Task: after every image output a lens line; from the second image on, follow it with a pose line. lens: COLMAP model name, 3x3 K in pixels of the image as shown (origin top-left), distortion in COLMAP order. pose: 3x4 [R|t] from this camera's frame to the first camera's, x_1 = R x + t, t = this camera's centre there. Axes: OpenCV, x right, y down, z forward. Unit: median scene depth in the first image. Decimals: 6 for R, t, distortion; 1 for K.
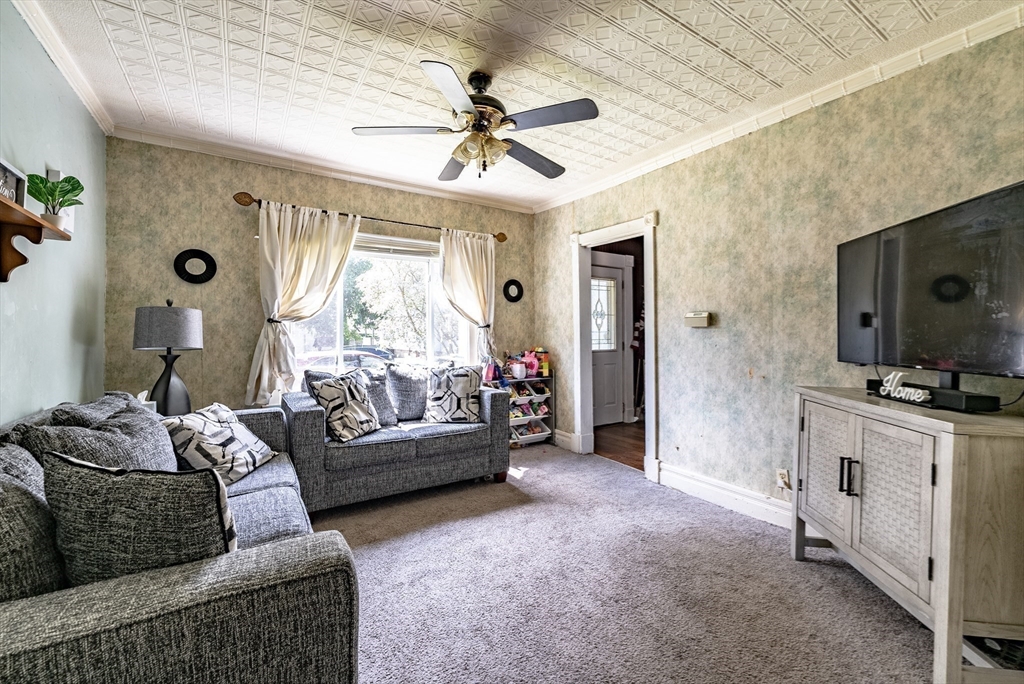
lens RADIAL K [[419.8, 0, 496.6], [0, 419.8, 331.5], [0, 0, 1]] dist [-0.000645, -0.000615]
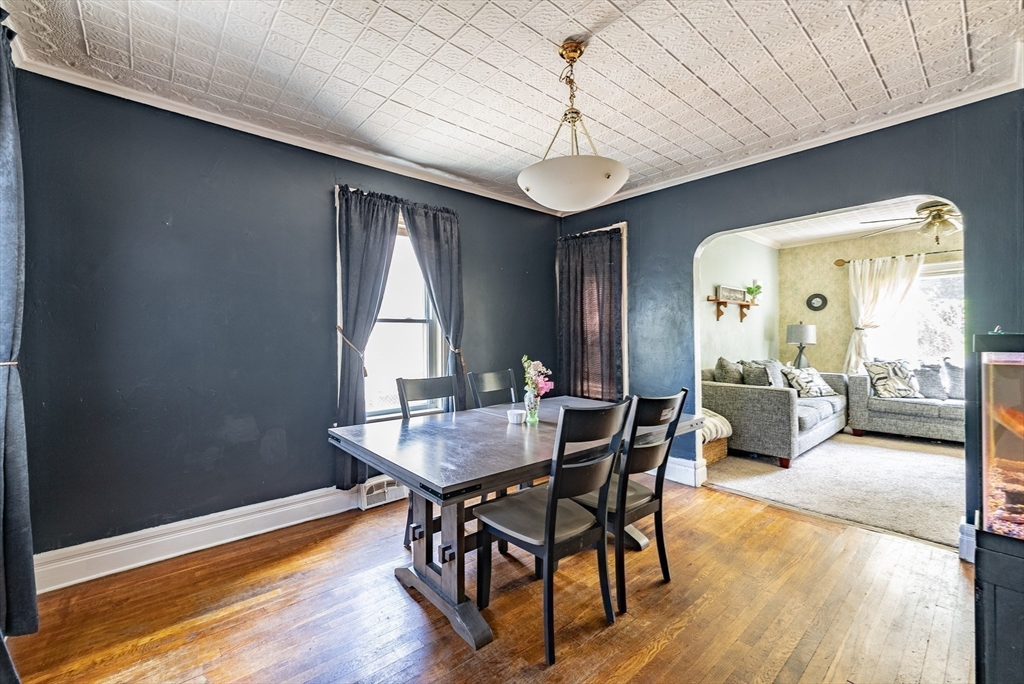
lens RADIAL K [[419.8, 0, 522.4], [0, 419.8, 339.2], [0, 0, 1]] dist [-0.000645, -0.000615]
pose [[0.169054, -0.001802, -0.985605, 0.973873], [0.017626, 0.999844, 0.001195, -0.009310], [0.985449, -0.017574, 0.169059, -0.682987]]
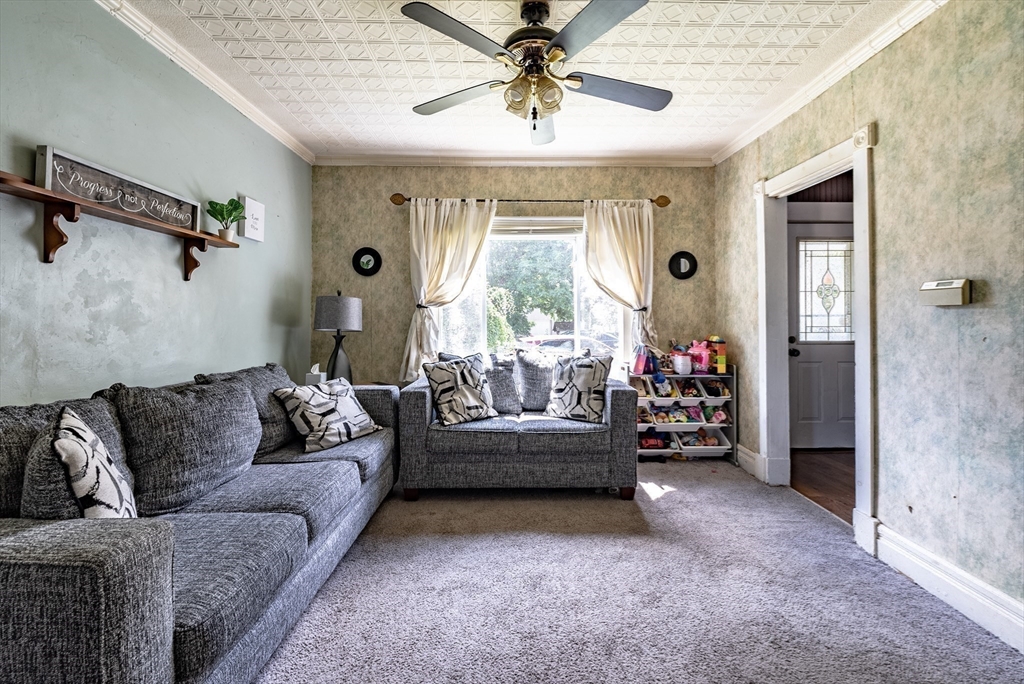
lens RADIAL K [[419.8, 0, 515.9], [0, 419.8, 317.8], [0, 0, 1]] dist [-0.000645, -0.000615]
pose [[0.855407, -0.000838, -0.517955, 0.260739], [0.002115, 0.999996, 0.001876, 0.003213], [0.517952, -0.002700, 0.855406, 0.196033]]
